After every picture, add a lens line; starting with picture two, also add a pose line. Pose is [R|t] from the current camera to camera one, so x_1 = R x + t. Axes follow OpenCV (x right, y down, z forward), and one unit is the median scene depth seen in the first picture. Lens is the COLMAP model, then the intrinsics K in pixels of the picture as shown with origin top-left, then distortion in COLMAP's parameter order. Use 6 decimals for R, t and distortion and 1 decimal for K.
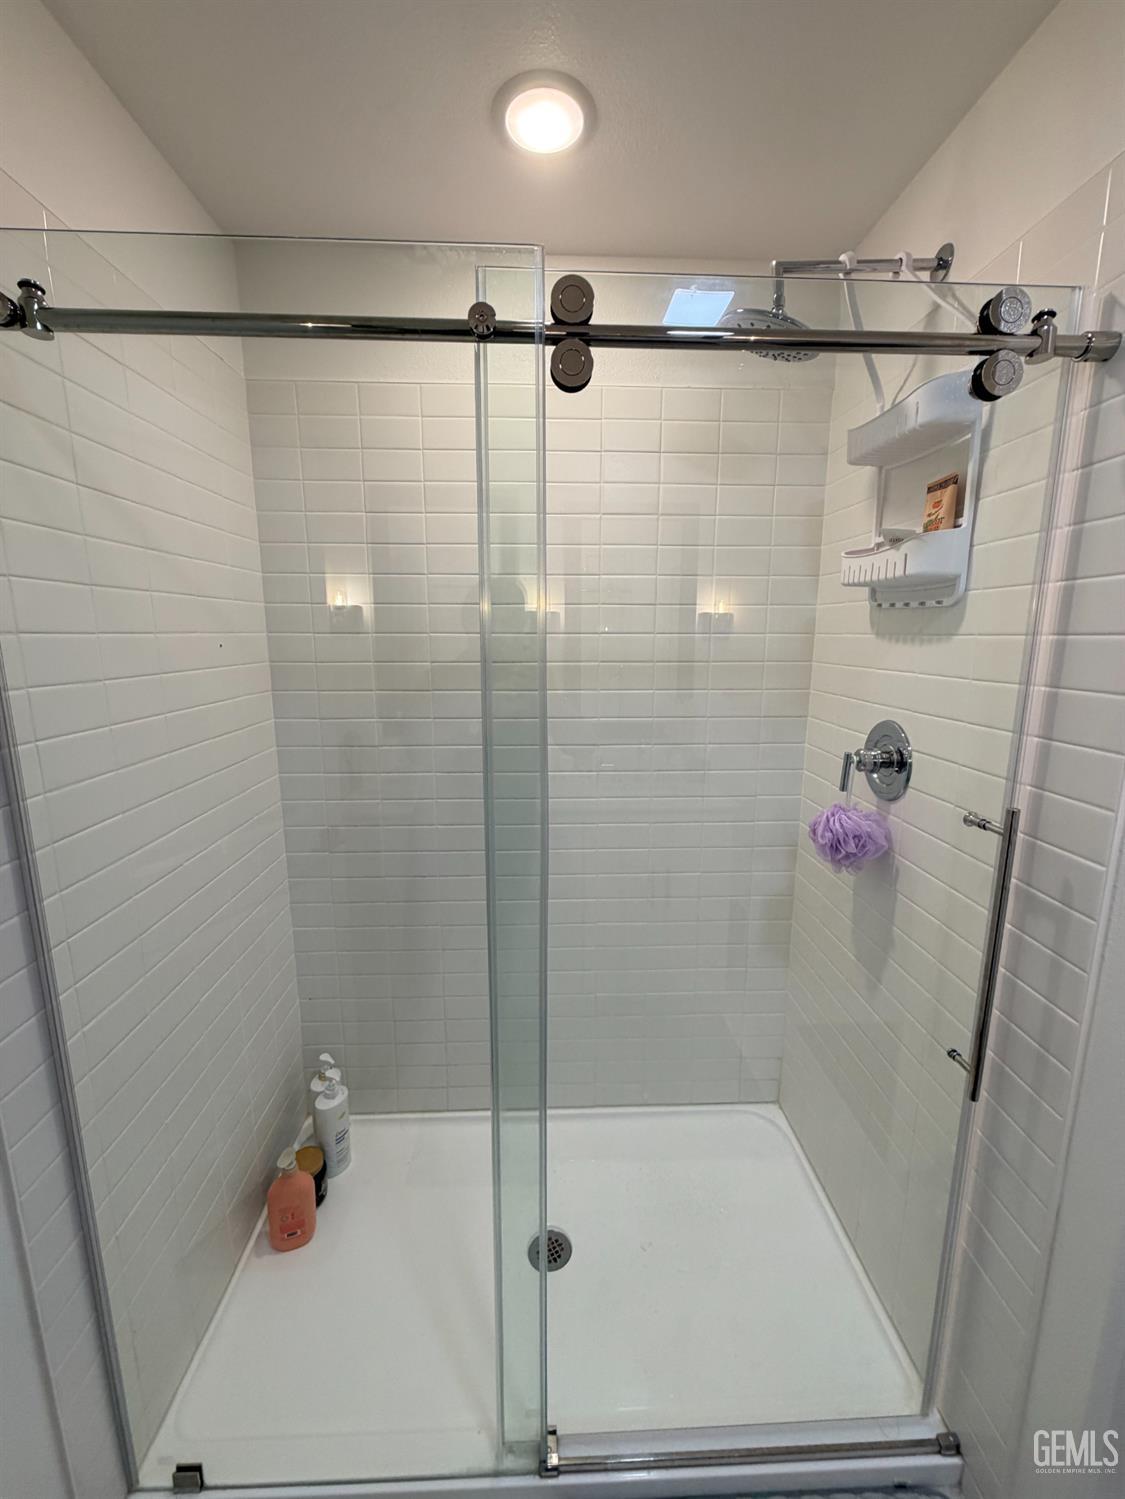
lens RADIAL K [[597.0, 0, 558.4], [0, 597.0, 744.4], [0, 0, 1]] dist [0.002511, 0.000333]
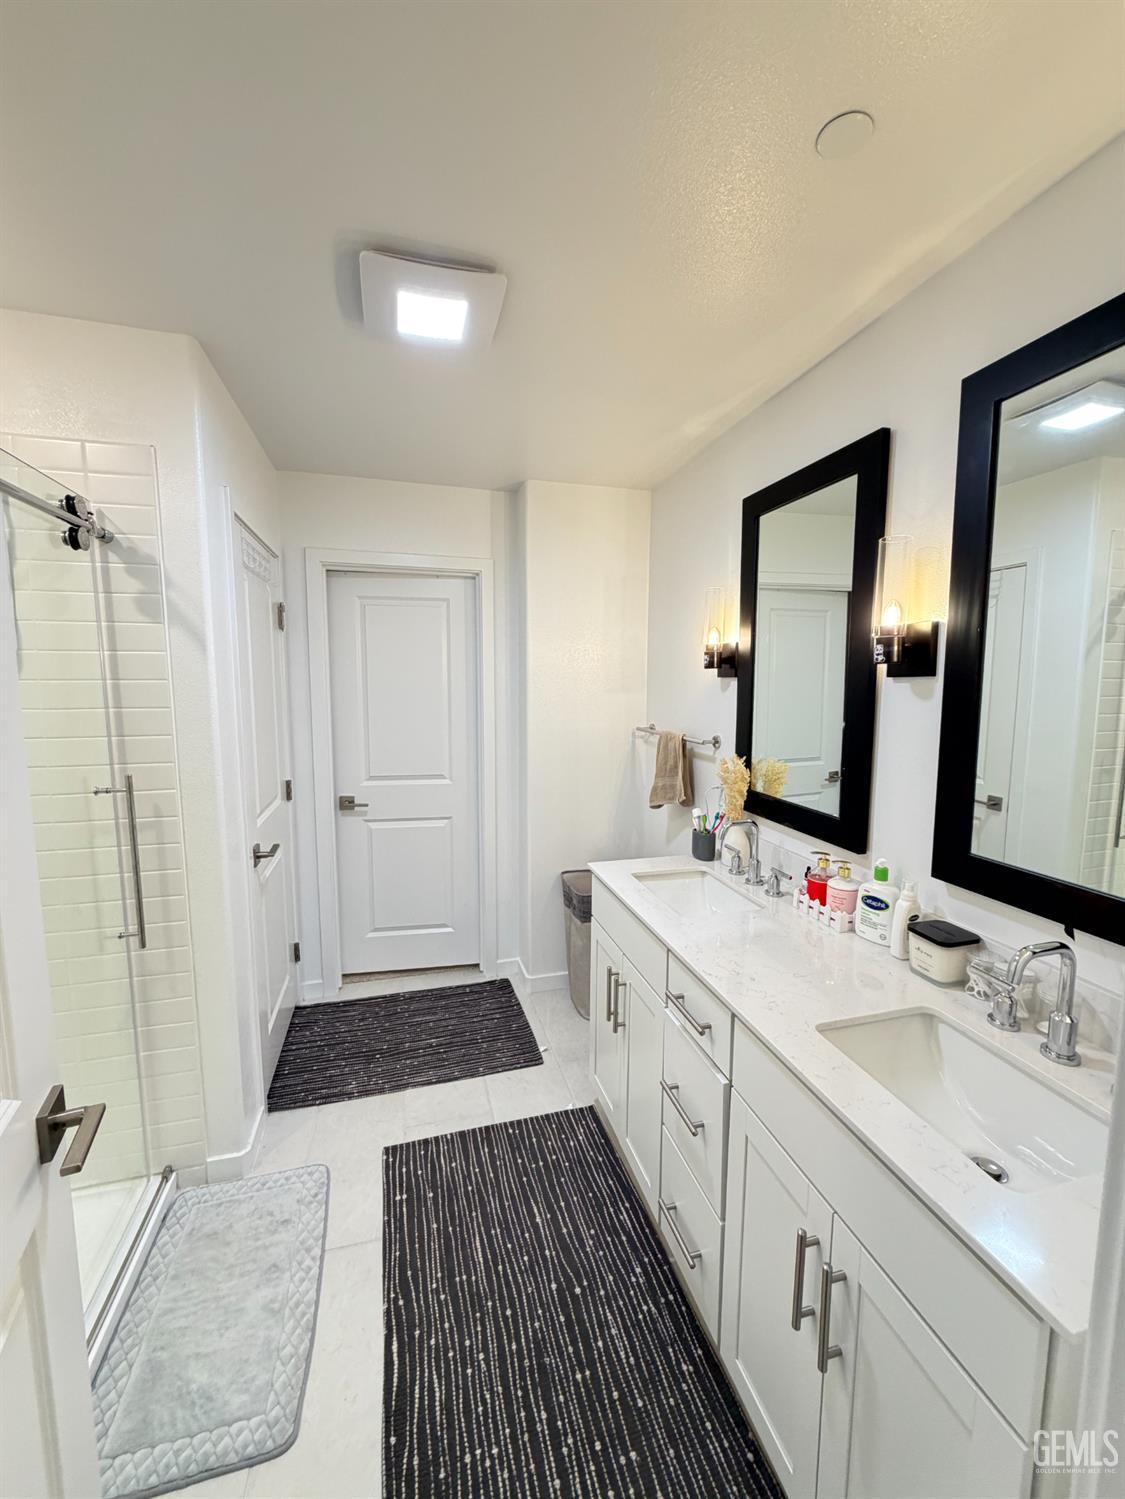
lens RADIAL K [[597.0, 0, 558.4], [0, 597.0, 744.4], [0, 0, 1]] dist [0.002511, 0.000333]
pose [[-0.232228, -0.102833, 0.967210, -1.330448], [0.169143, 0.974975, 0.144270, -0.027186], [-0.957842, 0.197100, -0.209023, 0.121231]]
